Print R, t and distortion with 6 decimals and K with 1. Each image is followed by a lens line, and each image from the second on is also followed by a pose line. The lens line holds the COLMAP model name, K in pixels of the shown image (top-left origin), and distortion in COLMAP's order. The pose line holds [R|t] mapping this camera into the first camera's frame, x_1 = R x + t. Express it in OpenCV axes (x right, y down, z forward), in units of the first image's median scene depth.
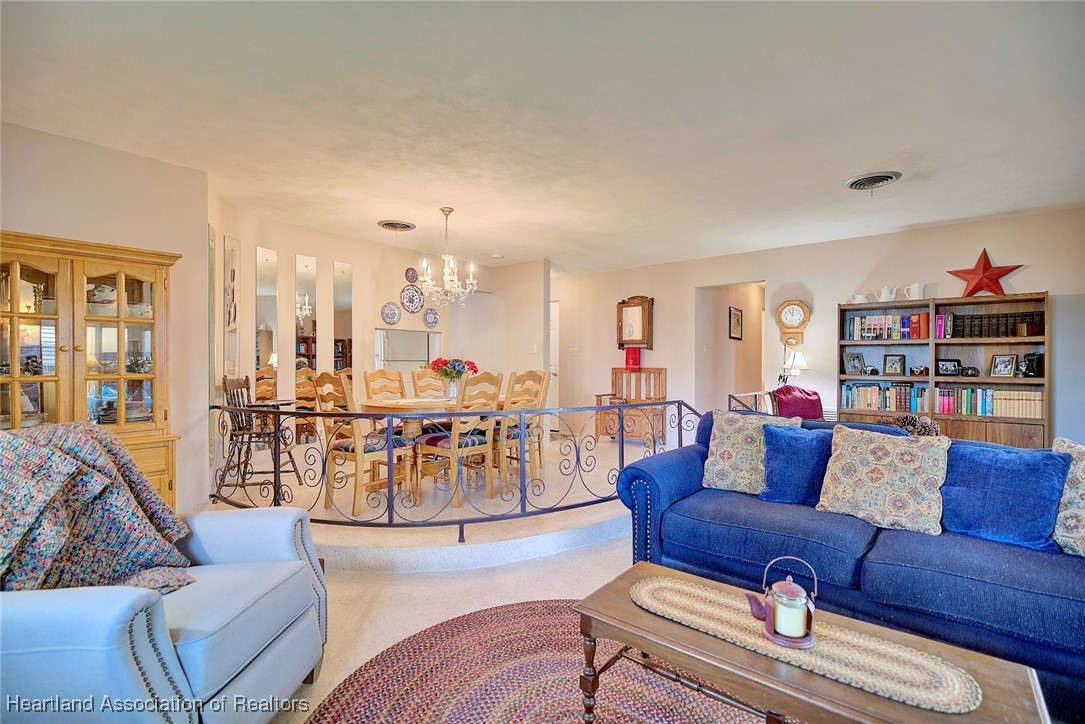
lens RADIAL K [[494.8, 0, 543.1], [0, 494.8, 366.2], [0, 0, 1]] dist [-0.002763, 0.000278]
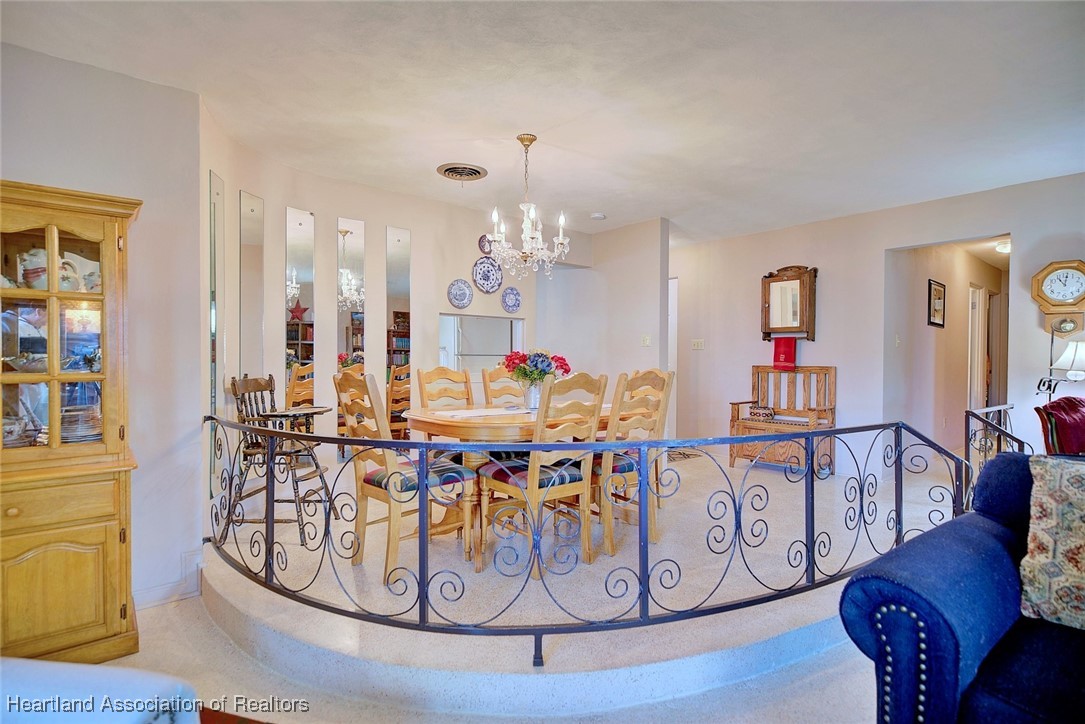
lens RADIAL K [[561.1, 0, 542.0], [0, 561.1, 366.5], [0, 0, 1]] dist [-0.007541, -0.000758]
pose [[0.982436, 0.005993, -0.186501, -0.026958], [-0.004451, 0.999952, 0.008685, -0.002783], [0.186544, -0.007703, 0.982416, 0.245563]]
